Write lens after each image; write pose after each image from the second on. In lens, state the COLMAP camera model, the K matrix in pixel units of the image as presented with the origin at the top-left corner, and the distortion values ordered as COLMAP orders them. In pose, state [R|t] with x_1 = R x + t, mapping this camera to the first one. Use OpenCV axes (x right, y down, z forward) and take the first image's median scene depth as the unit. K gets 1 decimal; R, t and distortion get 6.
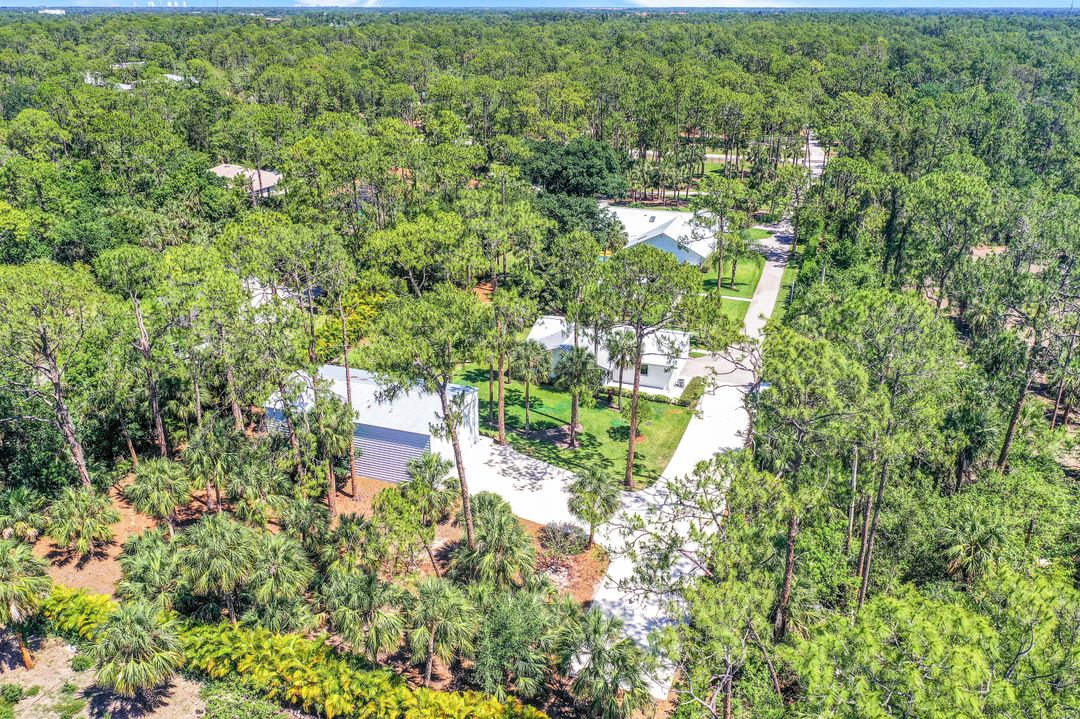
lens RADIAL K [[916.5, 0, 540.0], [0, 916.5, 359.5], [0, 0, 1]] dist [0.014066, 0.003083]
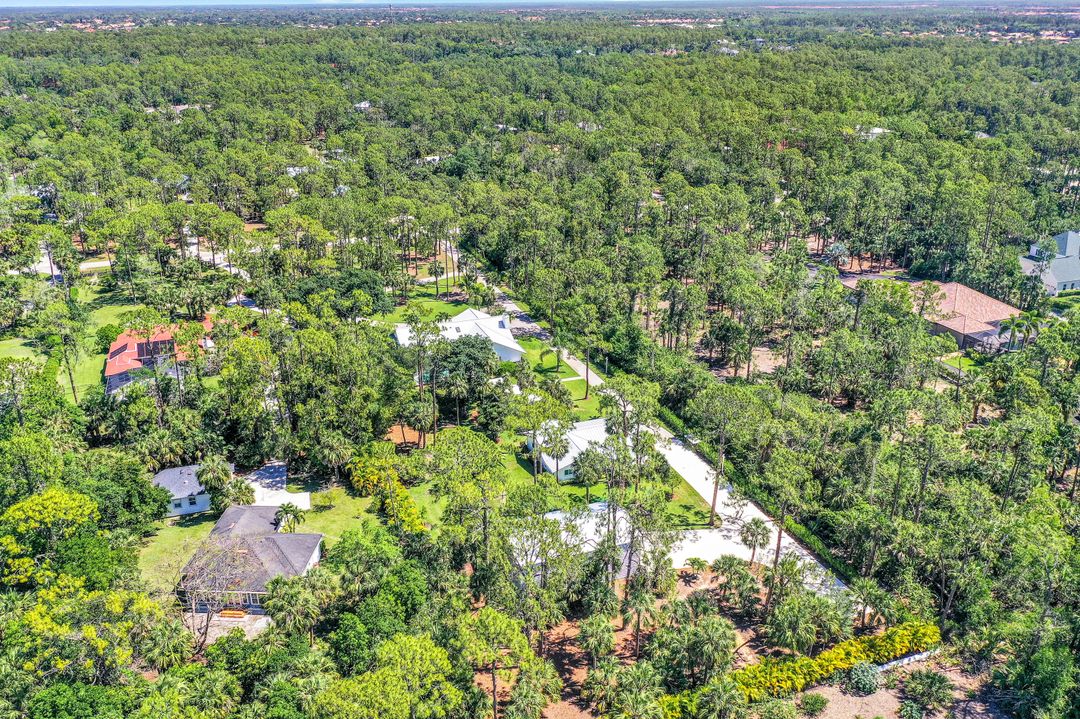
lens RADIAL K [[916.5, 0, 540.0], [0, 916.5, 359.5], [0, 0, 1]] dist [0.014066, 0.003083]
pose [[0.782230, -0.239024, 0.575313, -0.416332], [0.239436, 0.967888, 0.076574, -0.145120], [-0.575141, 0.077852, 0.814341, -0.066202]]
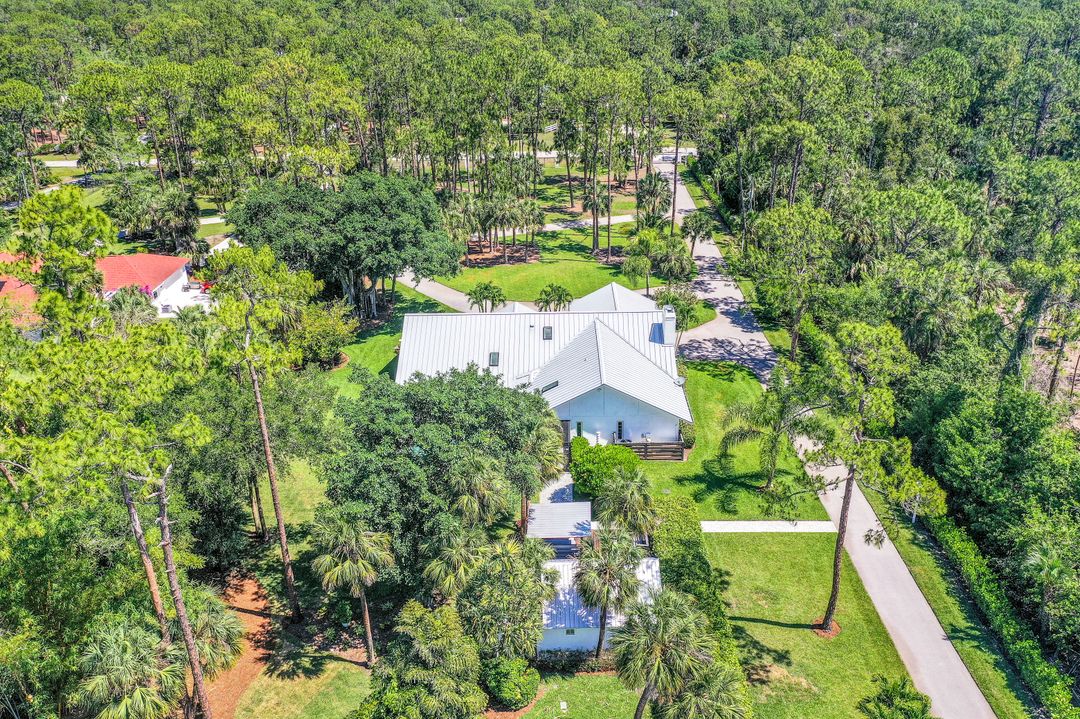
lens RADIAL K [[916.5, 0, 540.0], [0, 916.5, 359.5], [0, 0, 1]] dist [0.014066, 0.003083]
pose [[0.950522, -0.147805, 0.273242, -0.020100], [0.137289, 0.988871, 0.057325, -0.134418], [-0.278674, -0.016976, 0.960236, 0.401014]]
